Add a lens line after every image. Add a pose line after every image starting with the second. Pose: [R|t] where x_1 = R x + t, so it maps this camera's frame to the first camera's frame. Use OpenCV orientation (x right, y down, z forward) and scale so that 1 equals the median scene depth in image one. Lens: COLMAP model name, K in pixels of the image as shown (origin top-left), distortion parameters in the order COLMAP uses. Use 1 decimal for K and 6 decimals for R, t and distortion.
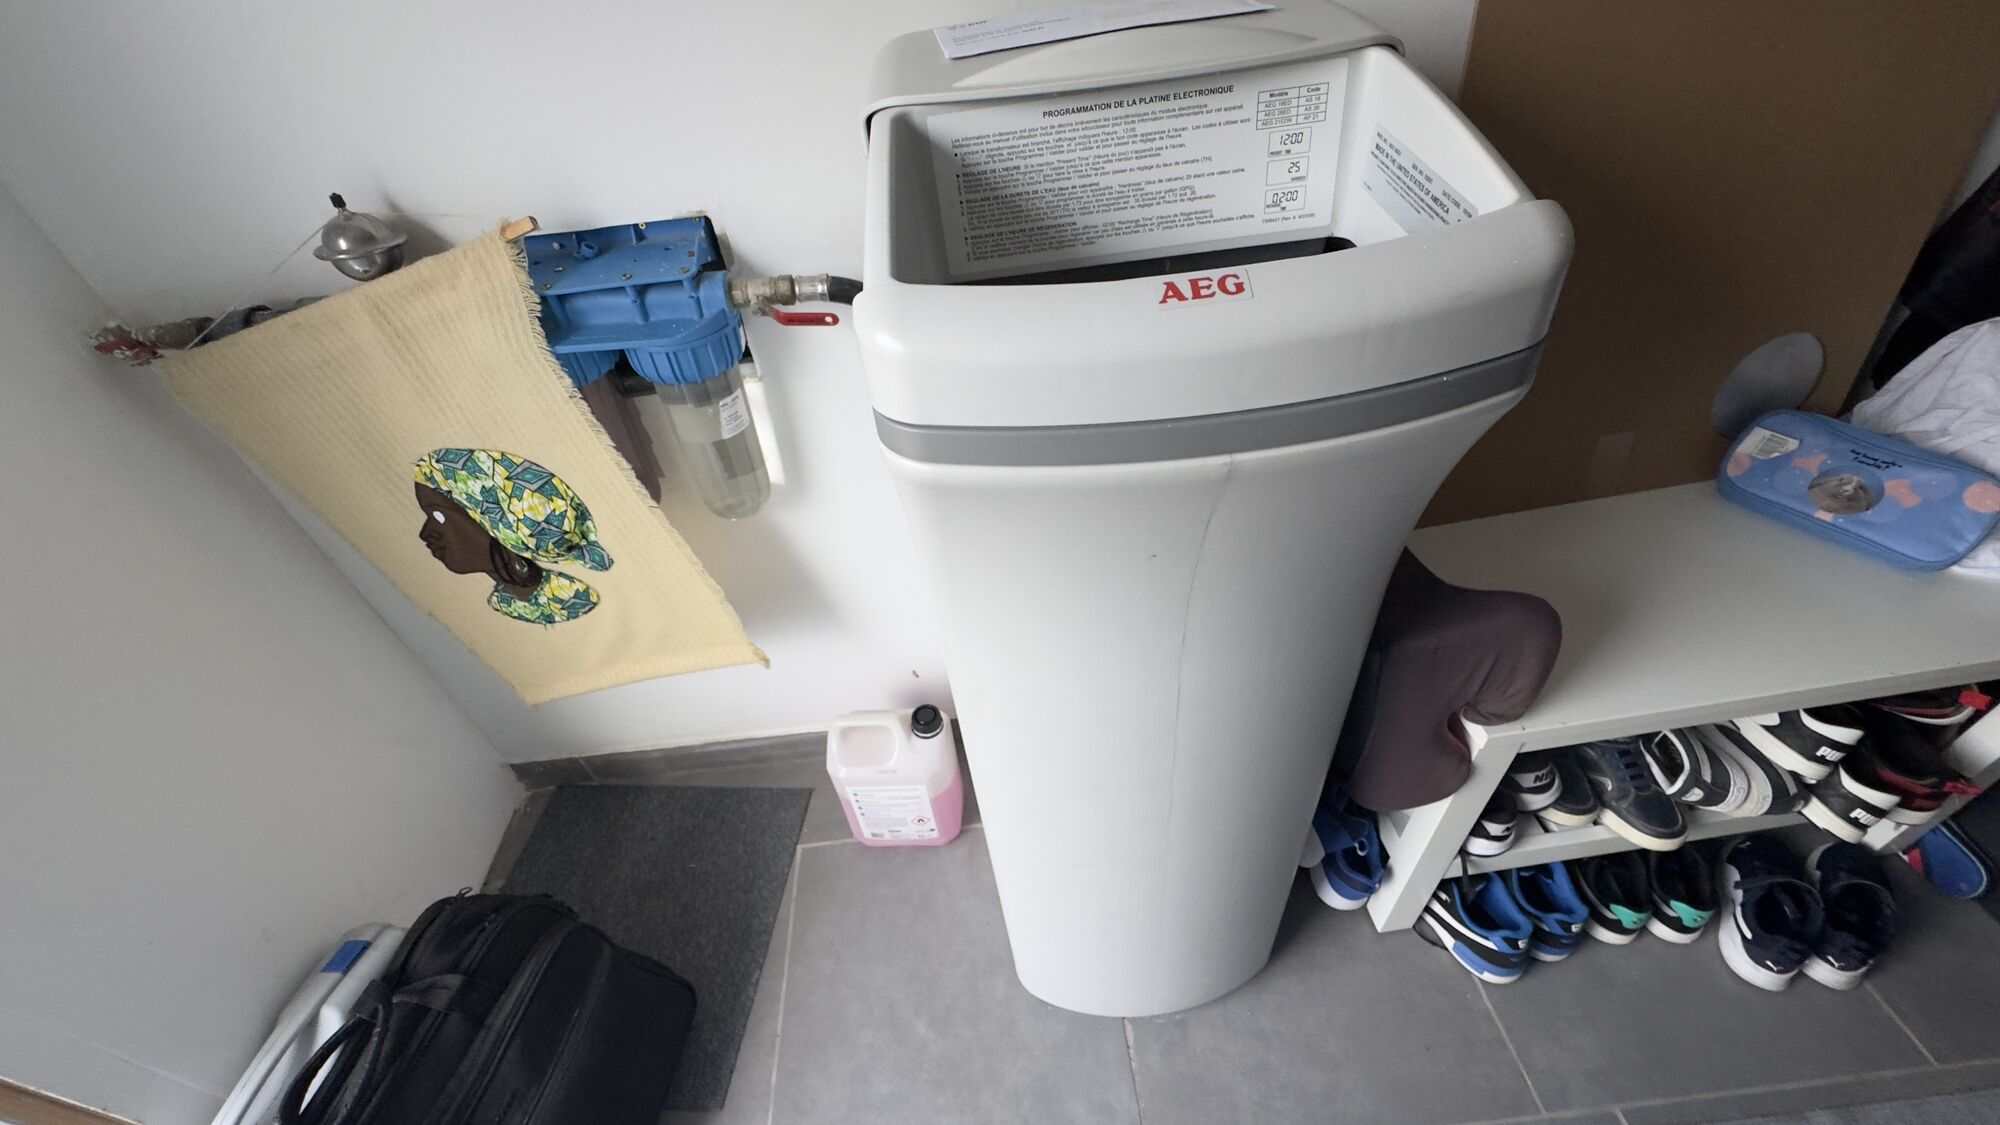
lens RADIAL K [[777.7, 0, 997.0], [0, 777.7, 560.9], [0, 0, 1]] dist [-0.008832, 0.000650]
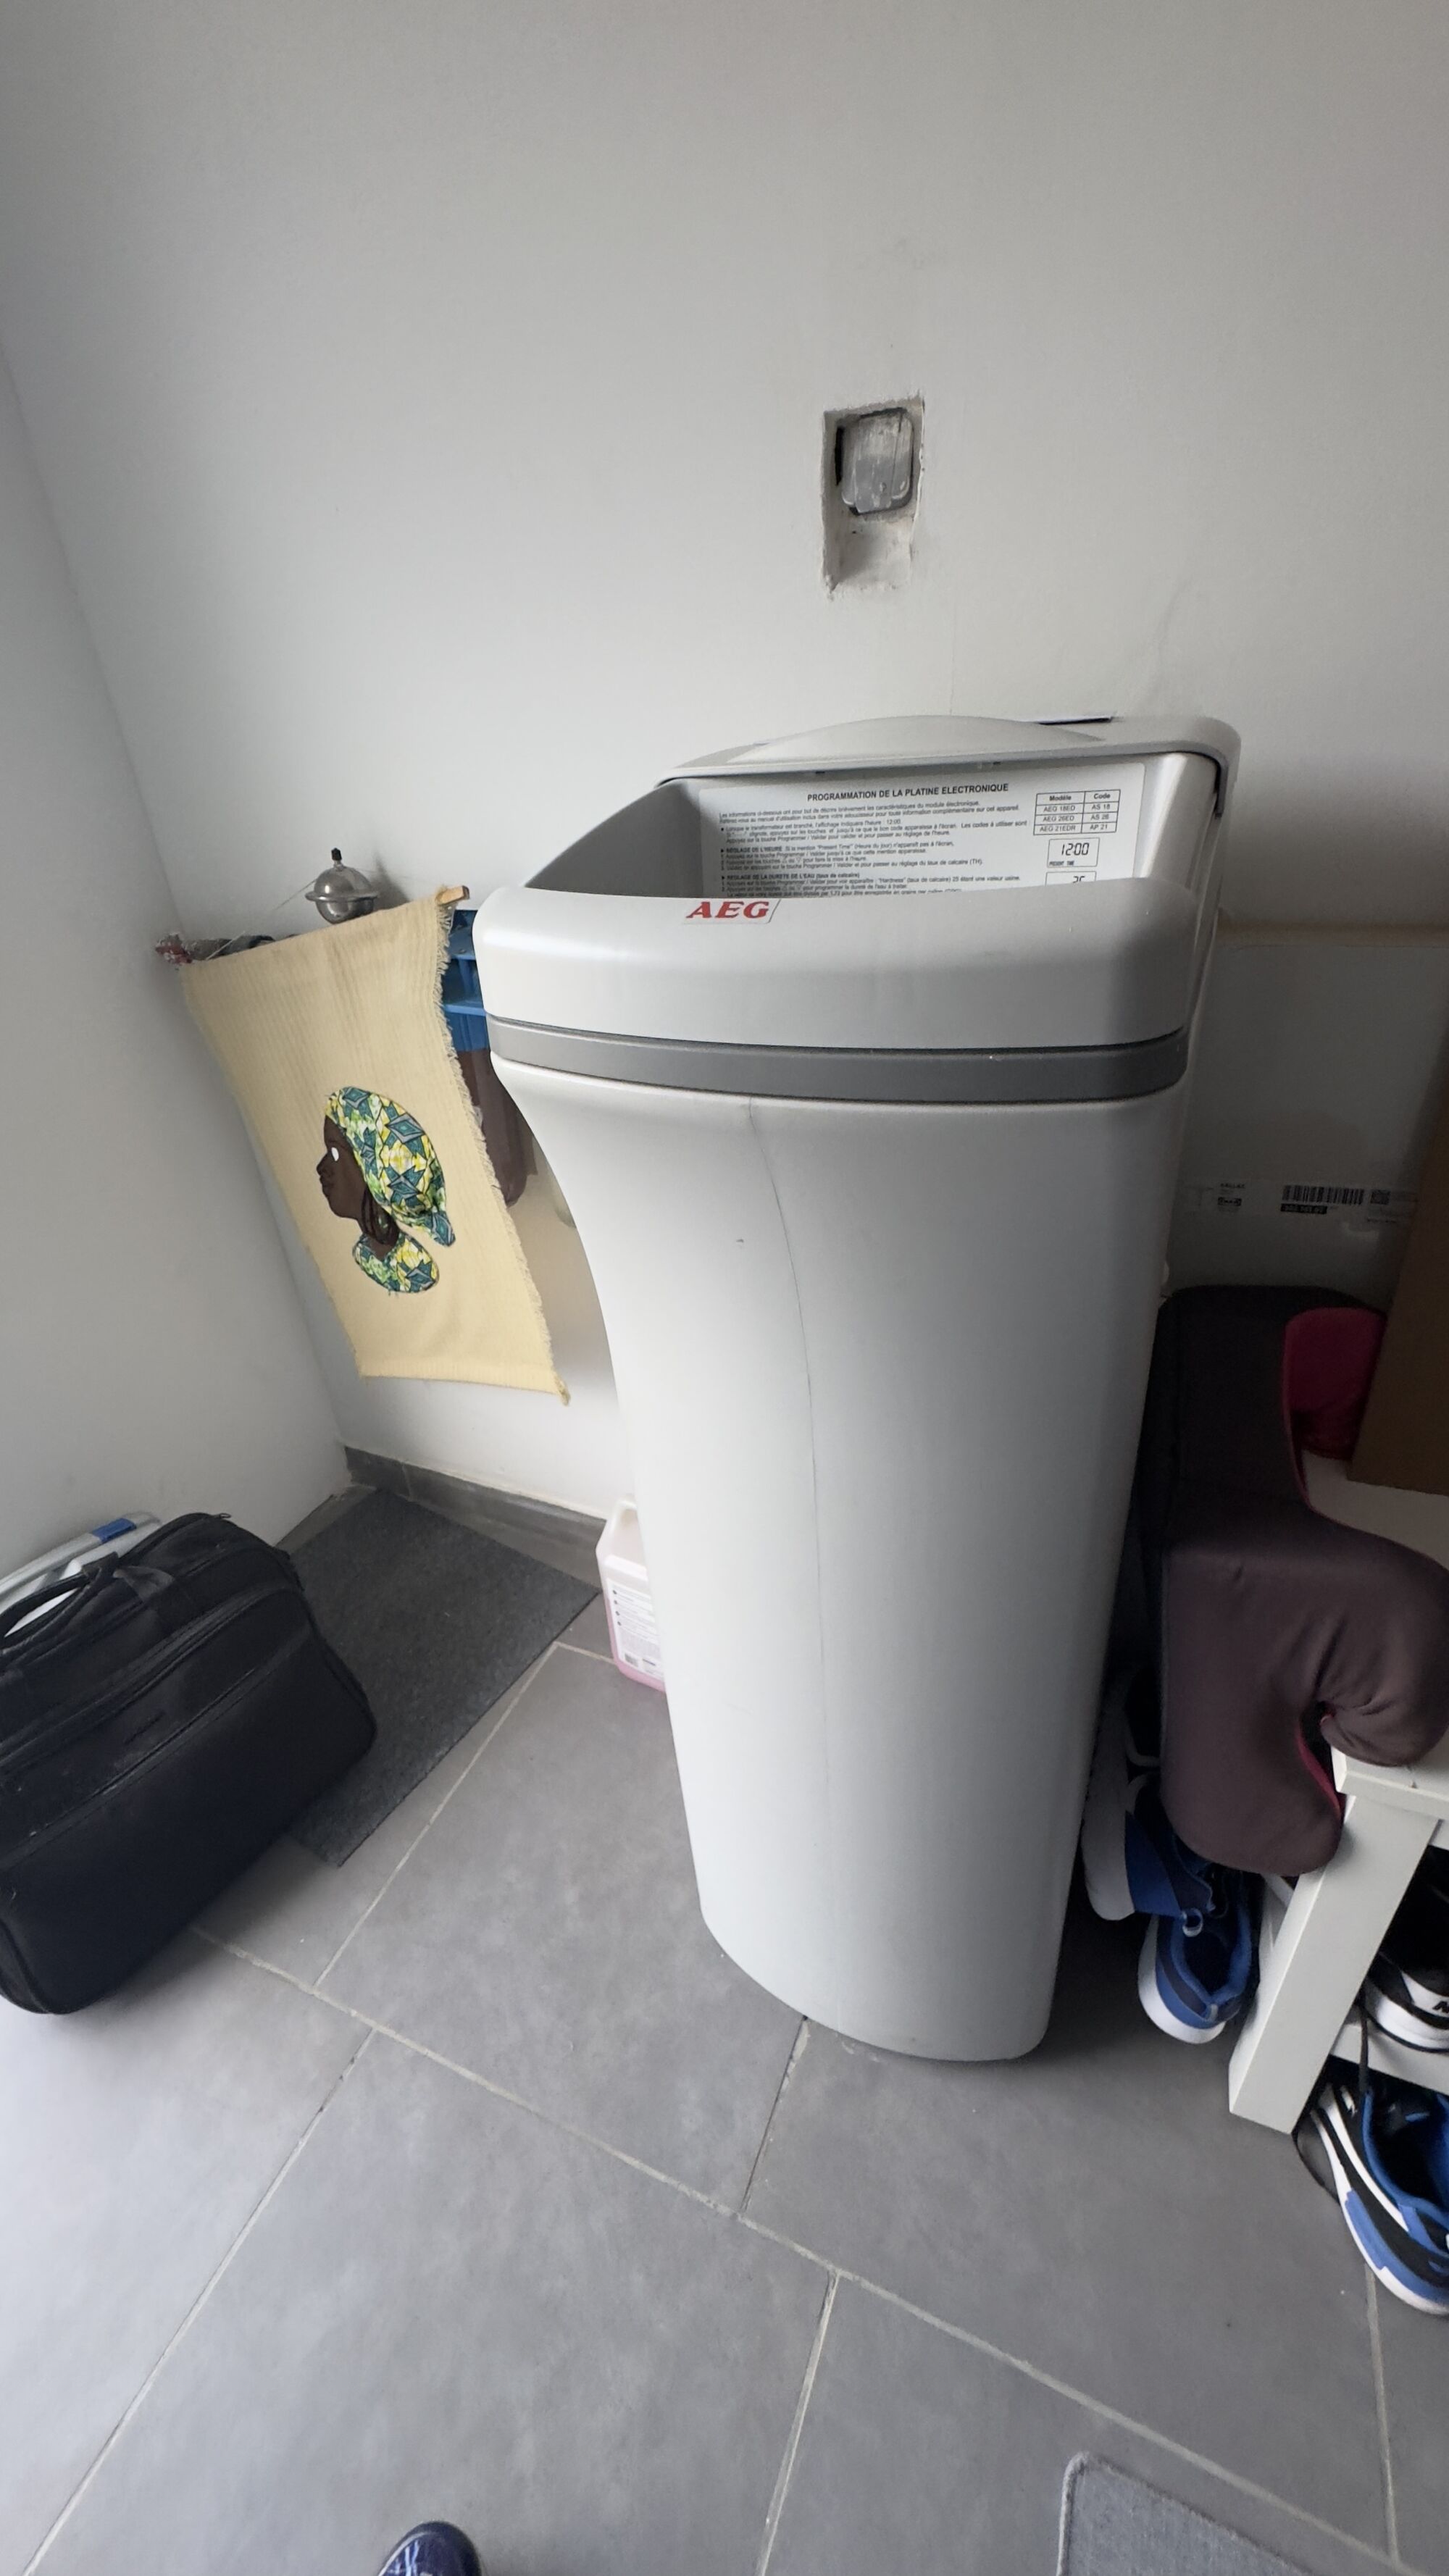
lens RADIAL K [[1001.7, 0, 746.1], [0, 1001.7, 1298.9], [0, 0, 1]] dist [-0.008832, 0.000650]
pose [[0.886647, 0.265609, -0.378561, 0.348283], [-0.326543, 0.939241, -0.105816, 0.092624], [0.327455, 0.217437, 0.919508, -0.018376]]
